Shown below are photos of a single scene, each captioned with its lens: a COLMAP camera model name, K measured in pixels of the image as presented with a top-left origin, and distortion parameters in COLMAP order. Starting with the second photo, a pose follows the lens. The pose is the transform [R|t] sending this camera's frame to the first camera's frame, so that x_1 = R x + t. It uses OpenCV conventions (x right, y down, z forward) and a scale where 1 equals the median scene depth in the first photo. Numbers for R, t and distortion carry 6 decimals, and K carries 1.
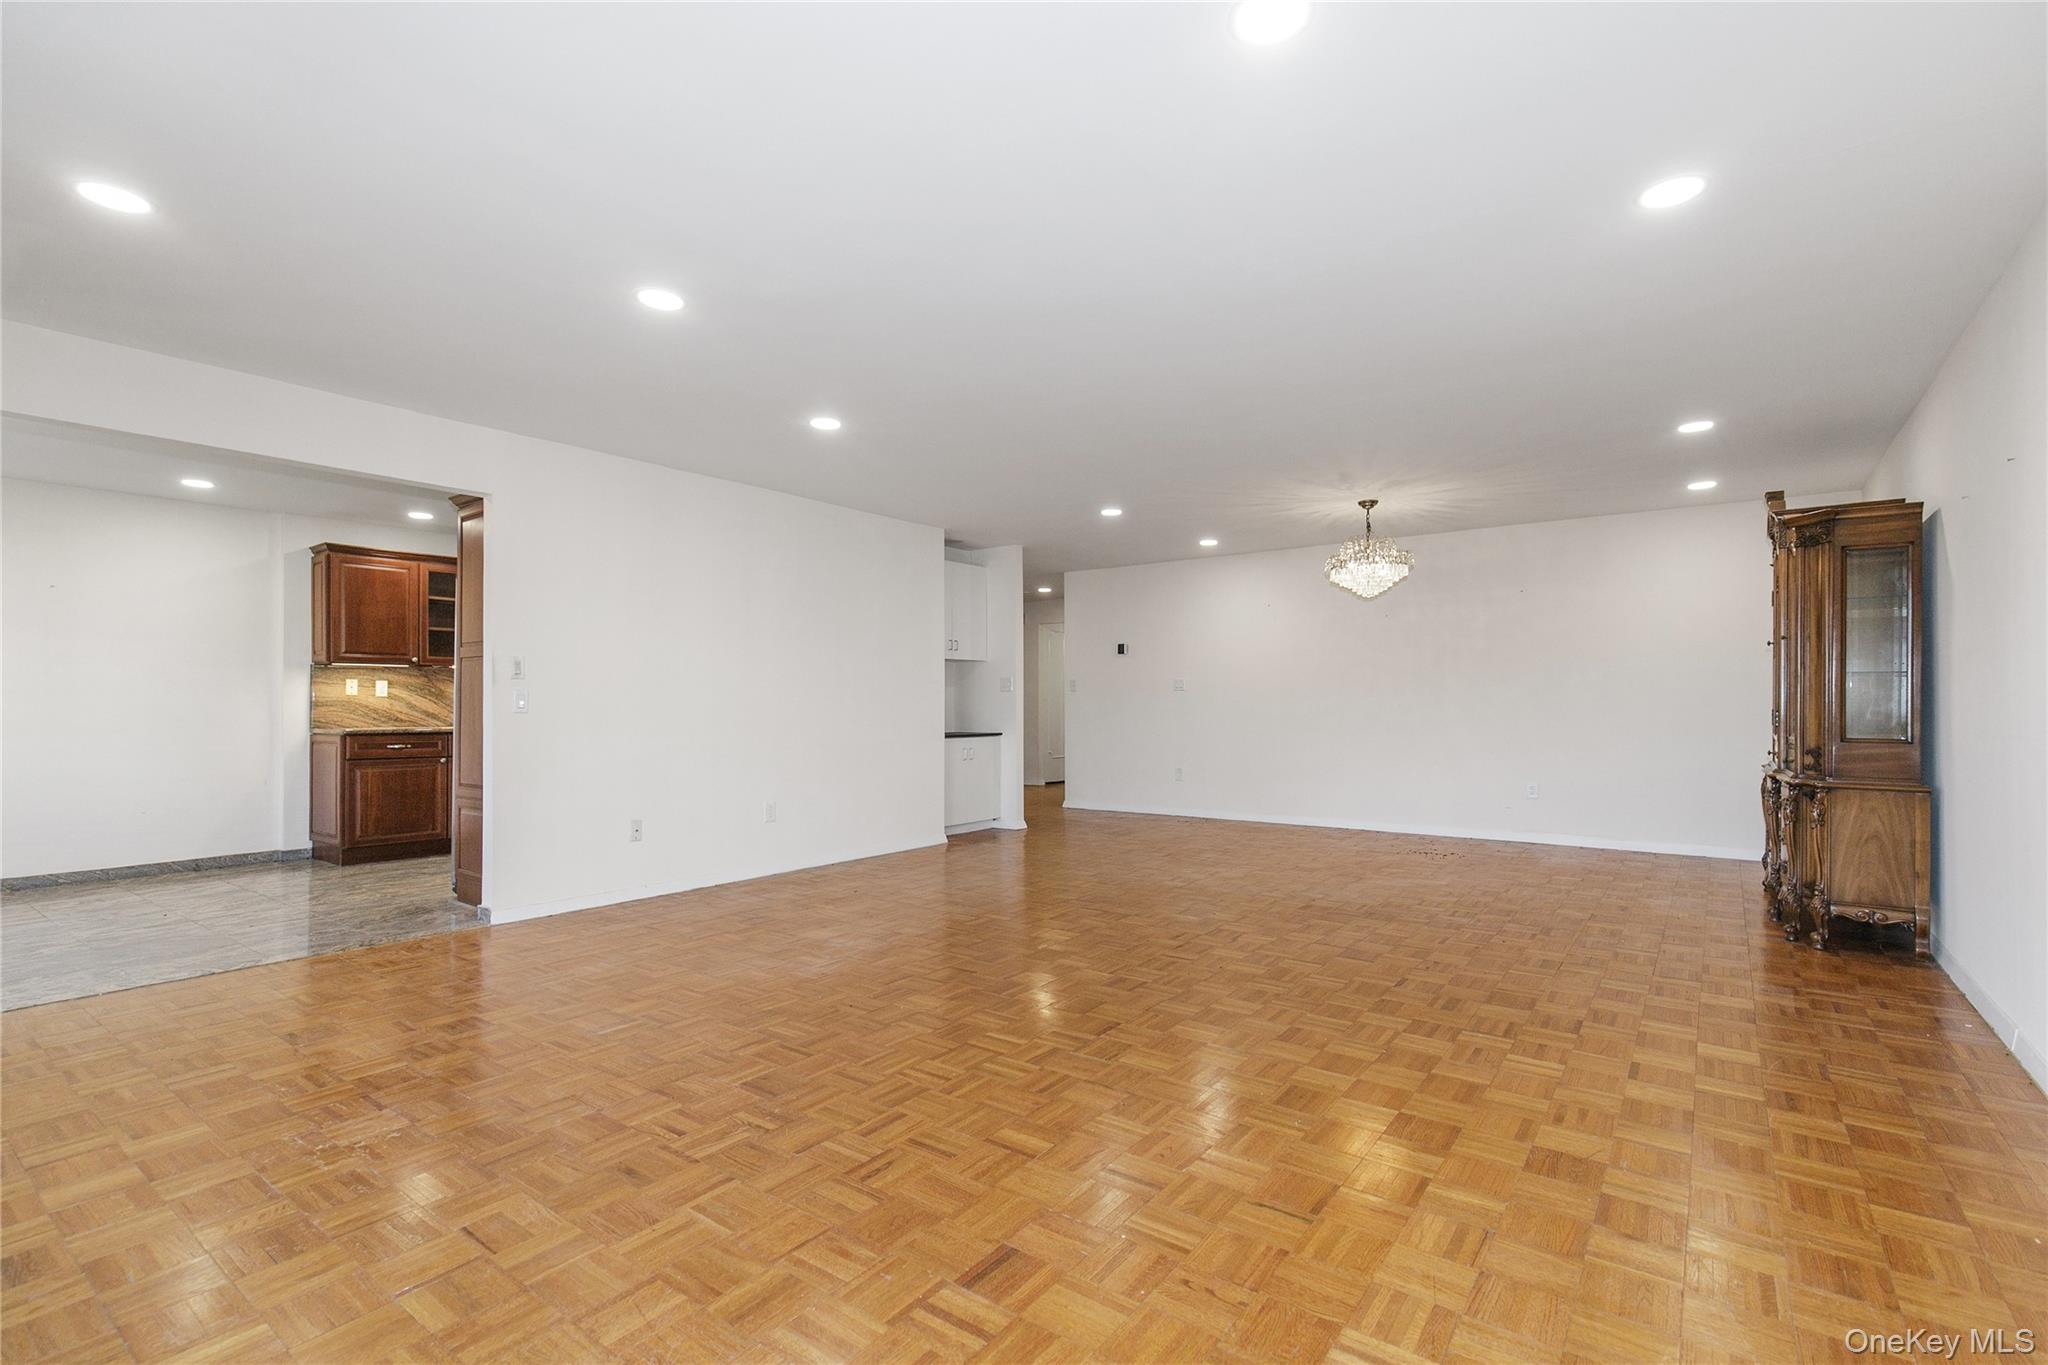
lens RADIAL K [[936.6, 0, 1028.2], [0, 936.6, 702.4], [0, 0, 1]] dist [0.008569, -0.000350]
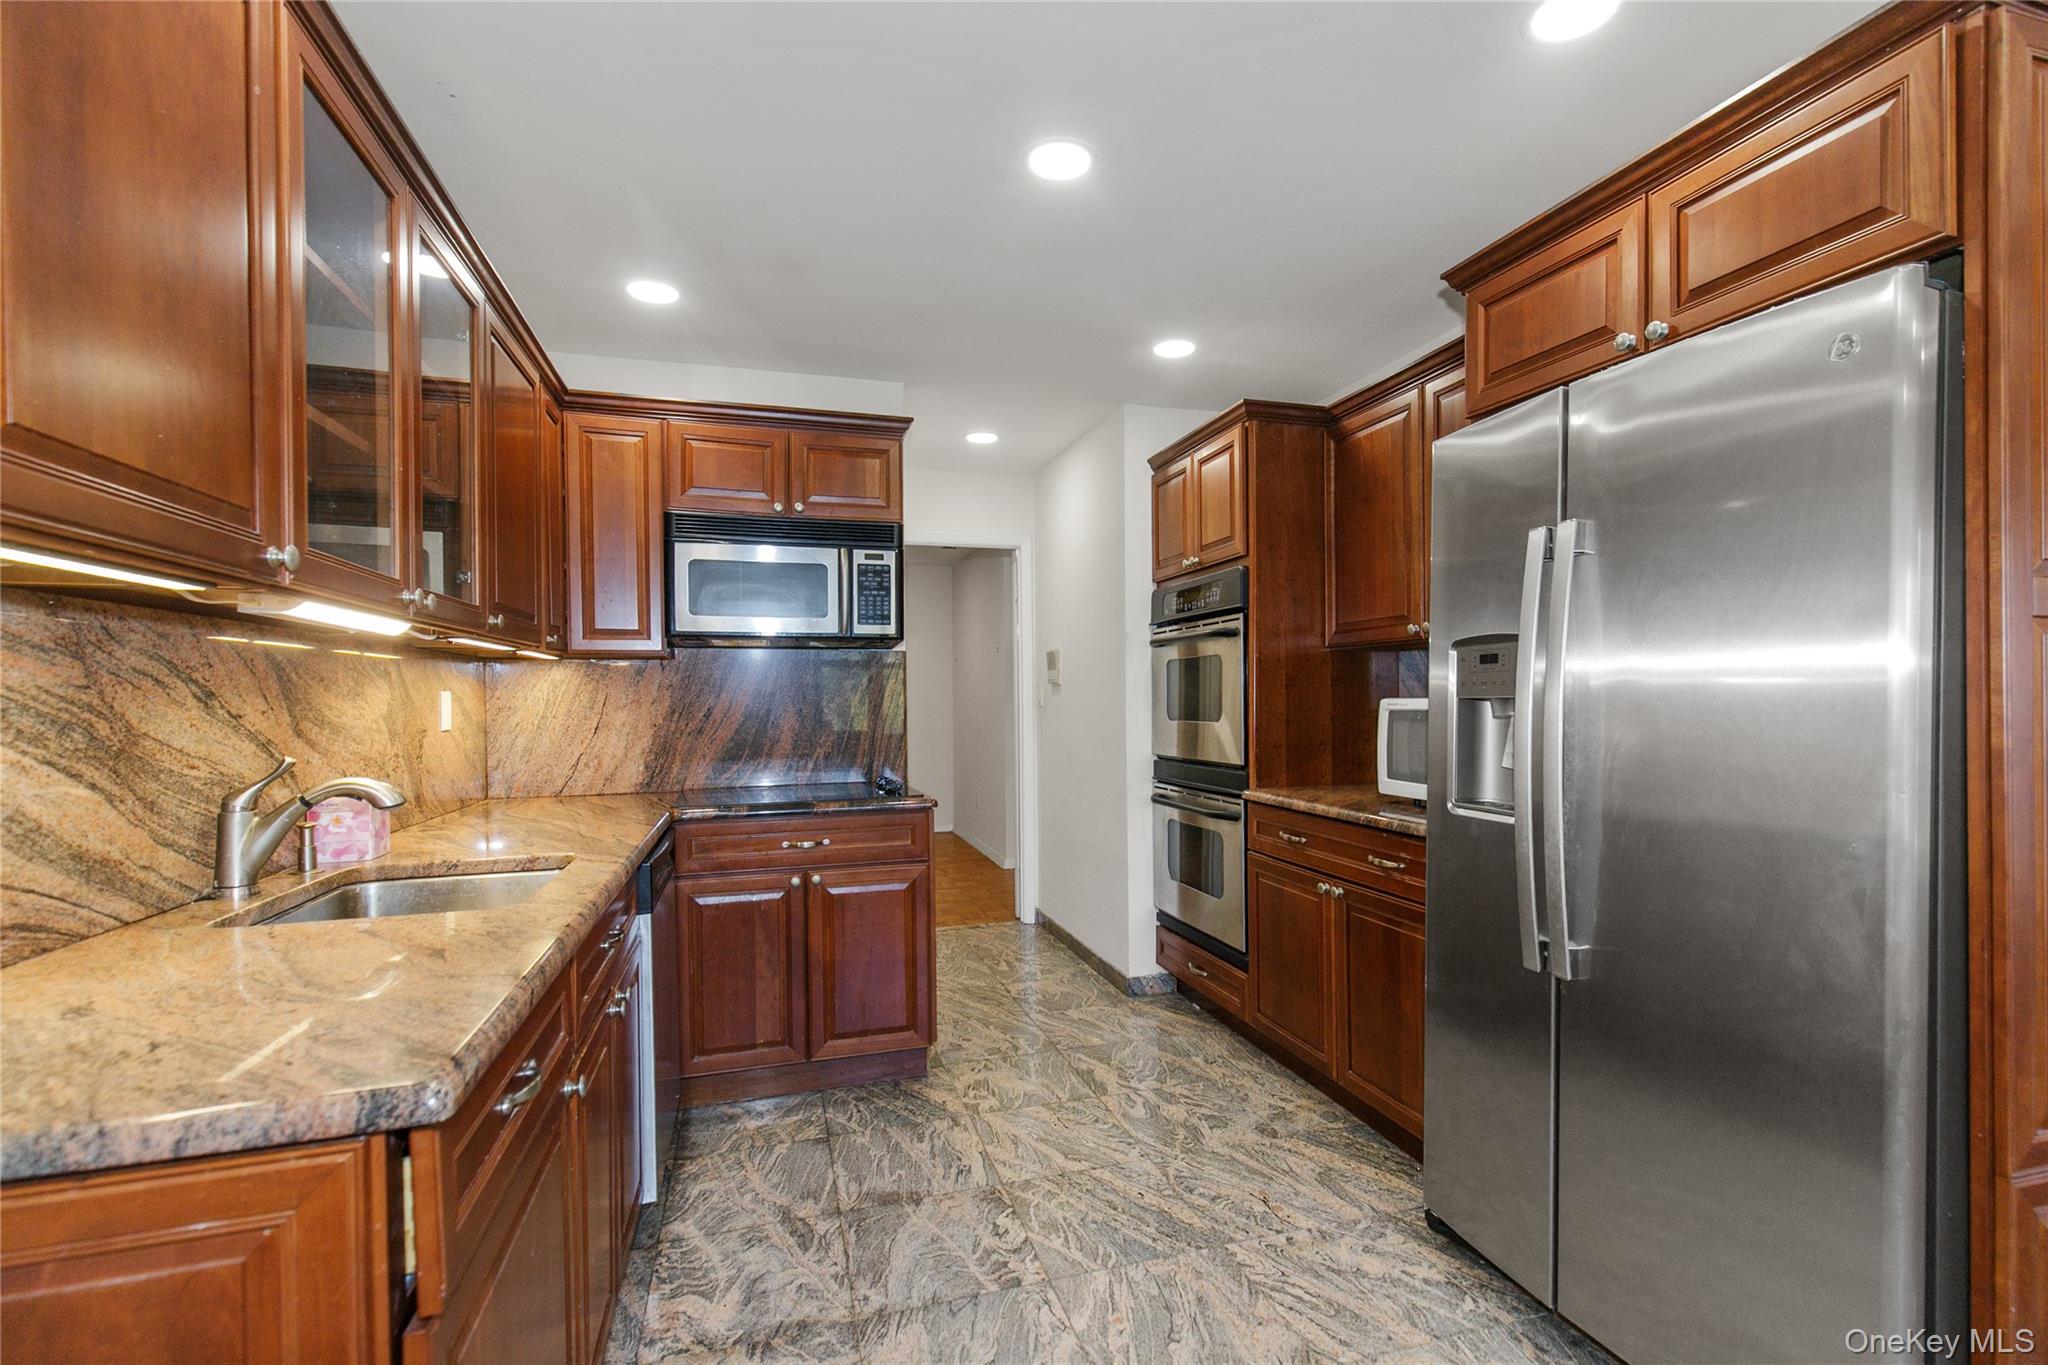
lens RADIAL K [[942.5, 0, 1050.9], [0, 942.5, 705.6], [0, 0, 1]] dist [0.011809, -0.000586]
pose [[0.594814, -0.006995, 0.803833, -0.770371], [0.003278, 0.999975, 0.006276, -0.021158], [-0.803856, -0.001098, 0.594822, 0.852482]]
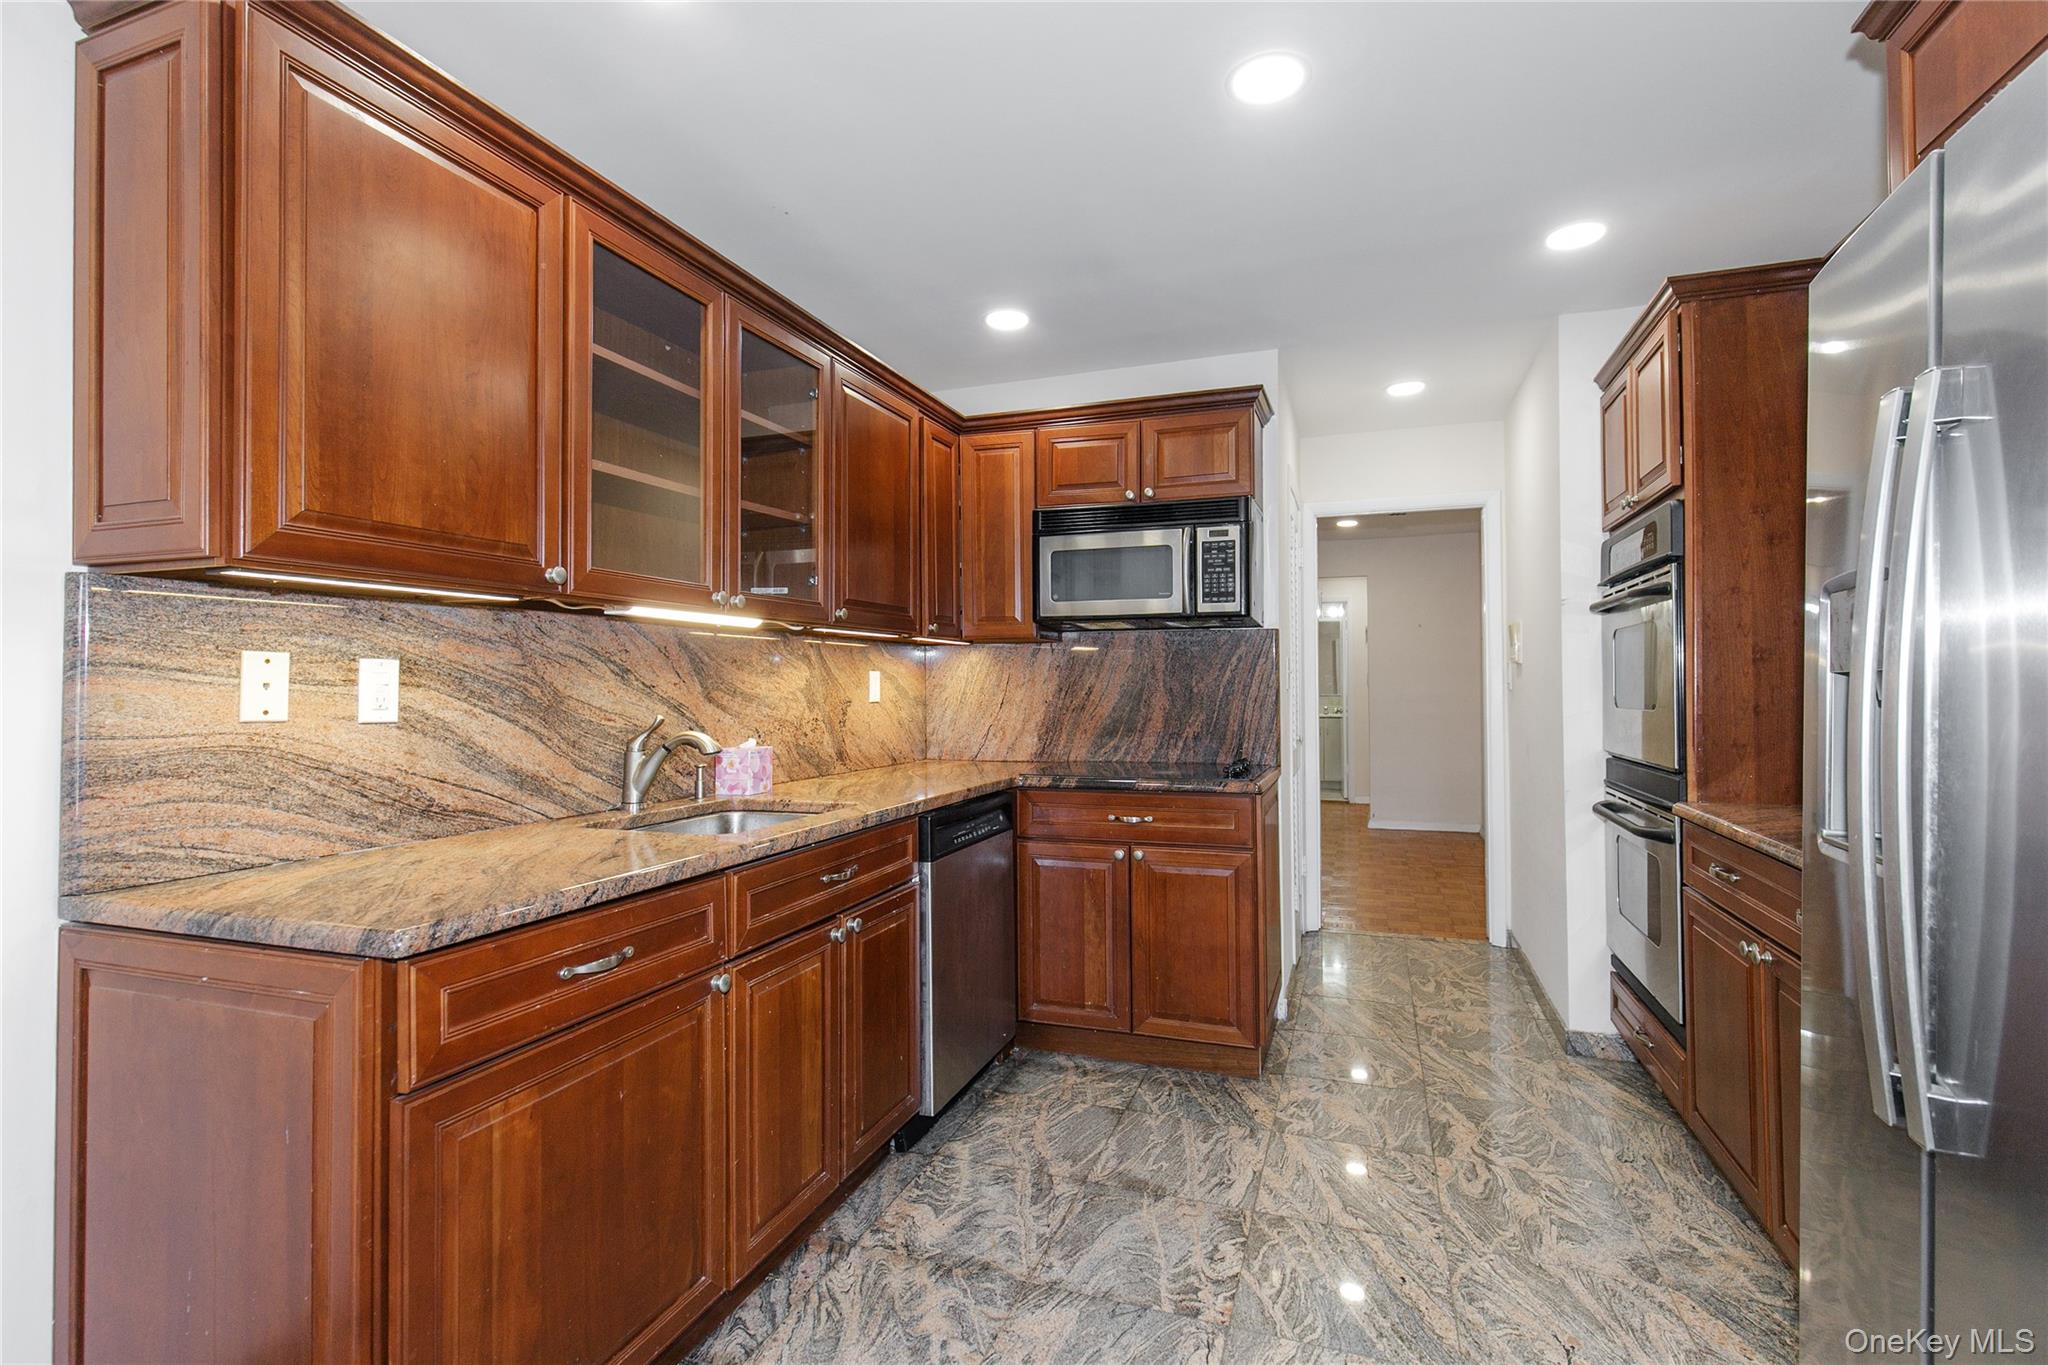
lens RADIAL K [[943.2, 0, 1028.7], [0, 943.2, 670.3], [0, 0, 1]] dist [0.008954, -0.000786]
pose [[0.957629, 0.006529, 0.287929, -0.656464], [-0.002228, 0.999881, -0.015260, -0.018273], [-0.287995, 0.013971, 0.957530, 0.783911]]
